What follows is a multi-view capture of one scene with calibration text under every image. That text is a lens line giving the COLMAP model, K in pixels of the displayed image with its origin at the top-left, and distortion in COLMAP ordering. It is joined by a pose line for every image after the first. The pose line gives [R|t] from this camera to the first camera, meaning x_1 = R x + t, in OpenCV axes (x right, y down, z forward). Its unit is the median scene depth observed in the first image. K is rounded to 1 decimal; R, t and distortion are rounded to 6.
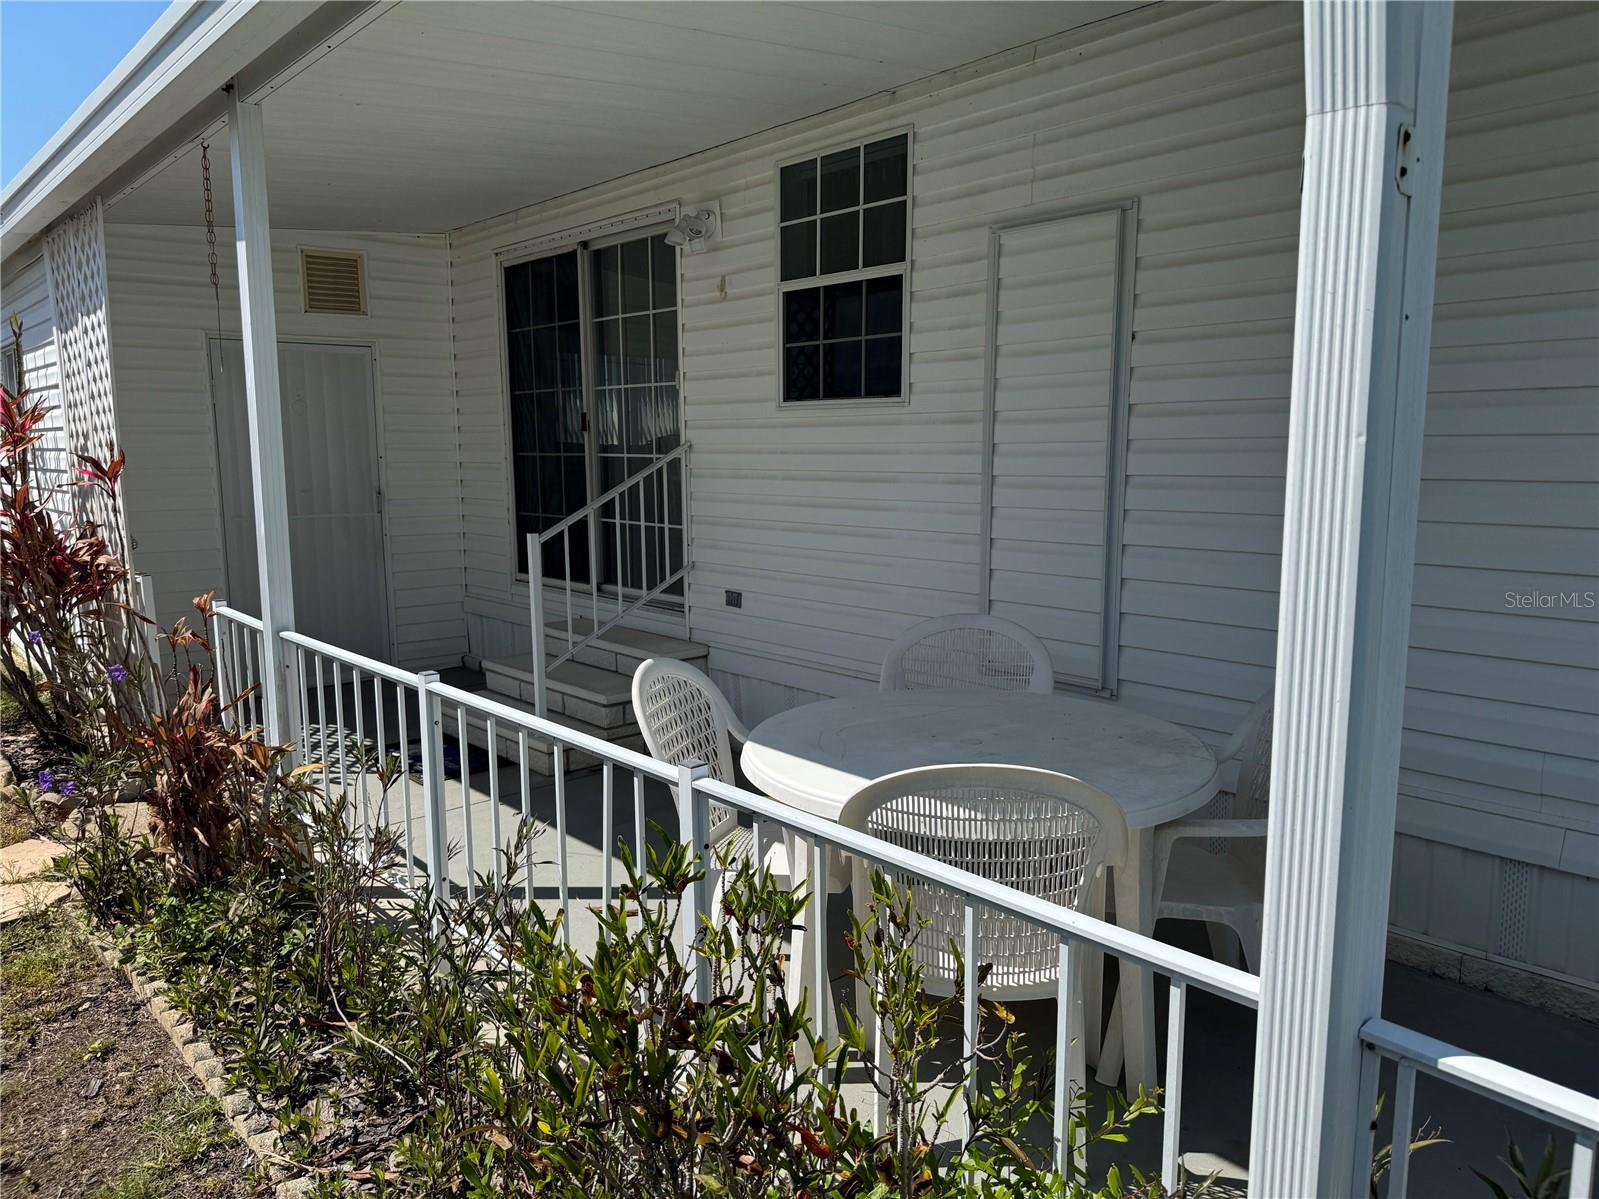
lens RADIAL K [[1128.7, 0, 792.9], [0, 1128.7, 612.1], [0, 0, 1]] dist [0.071836, -0.090517]
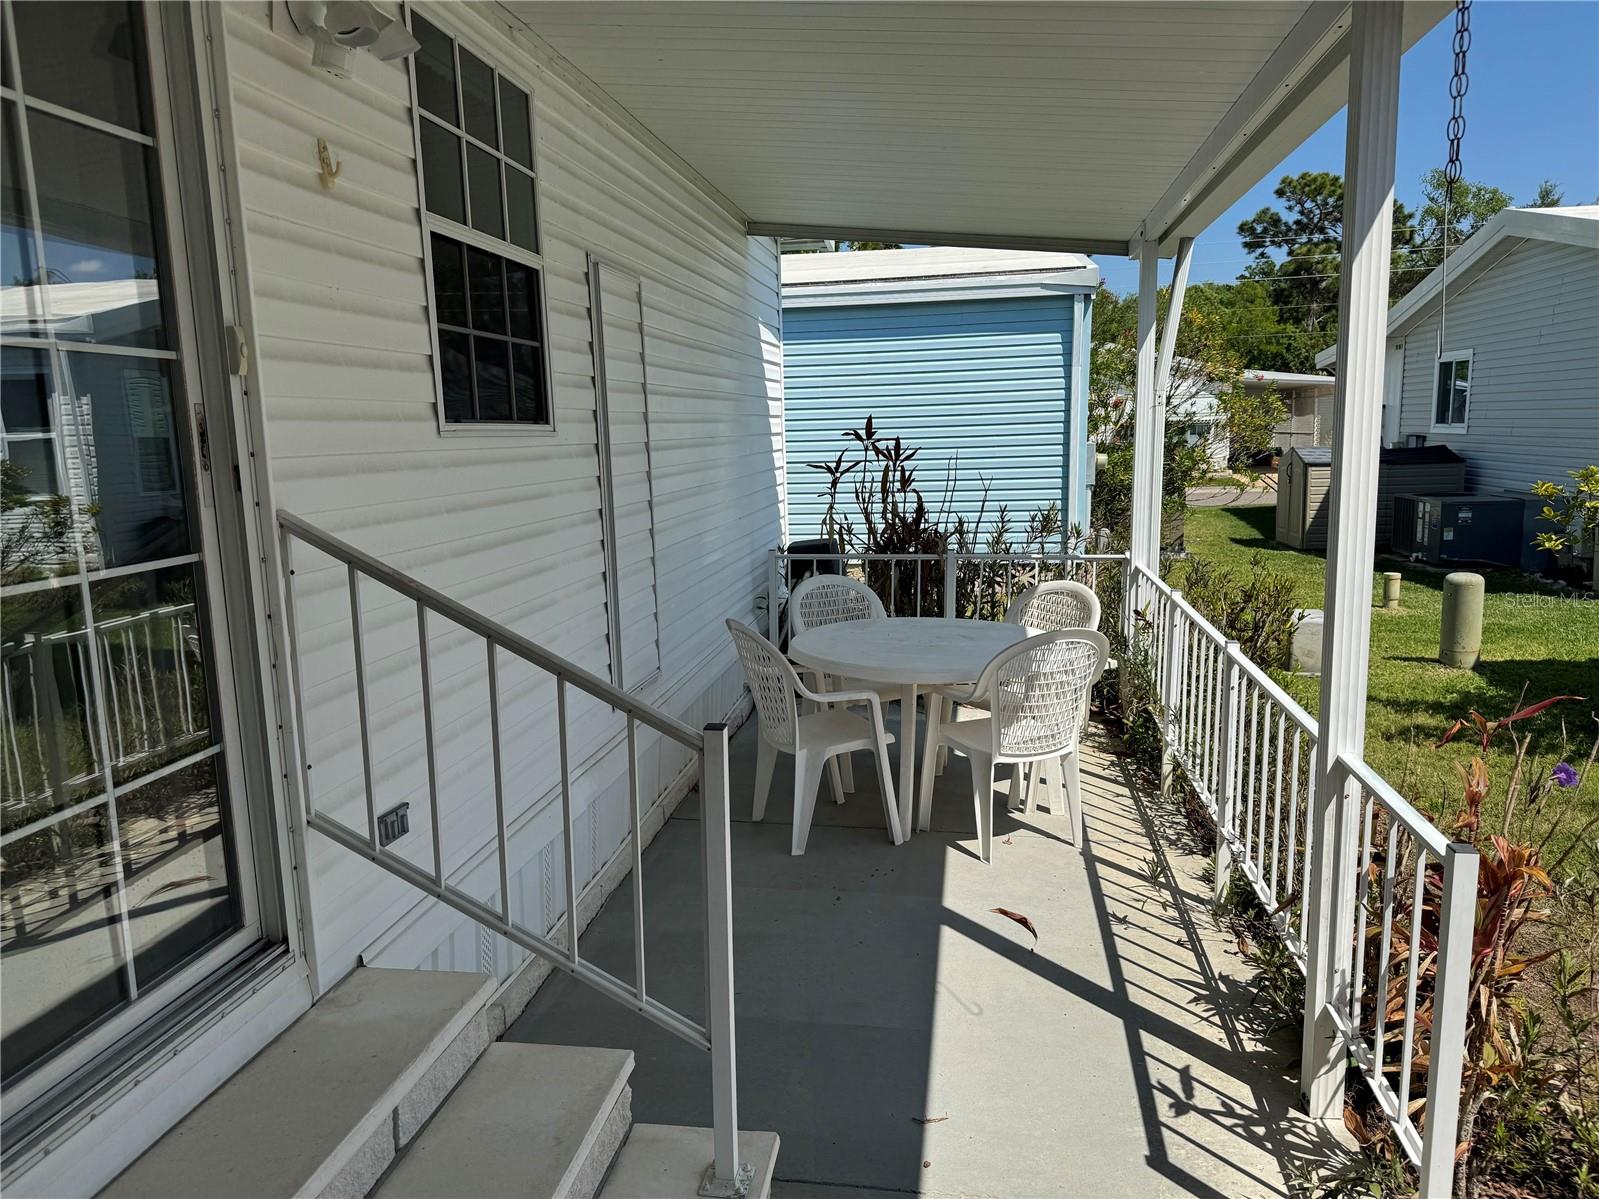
lens RADIAL K [[1128.7, 0, 792.9], [0, 1128.7, 612.1], [0, 0, 1]] dist [0.071836, -0.090517]
pose [[-0.628868, -0.103168, 0.770637, -0.583907], [0.141117, 0.959551, 0.243615, -0.211647], [-0.764599, 0.261952, -0.588872, 1.245677]]
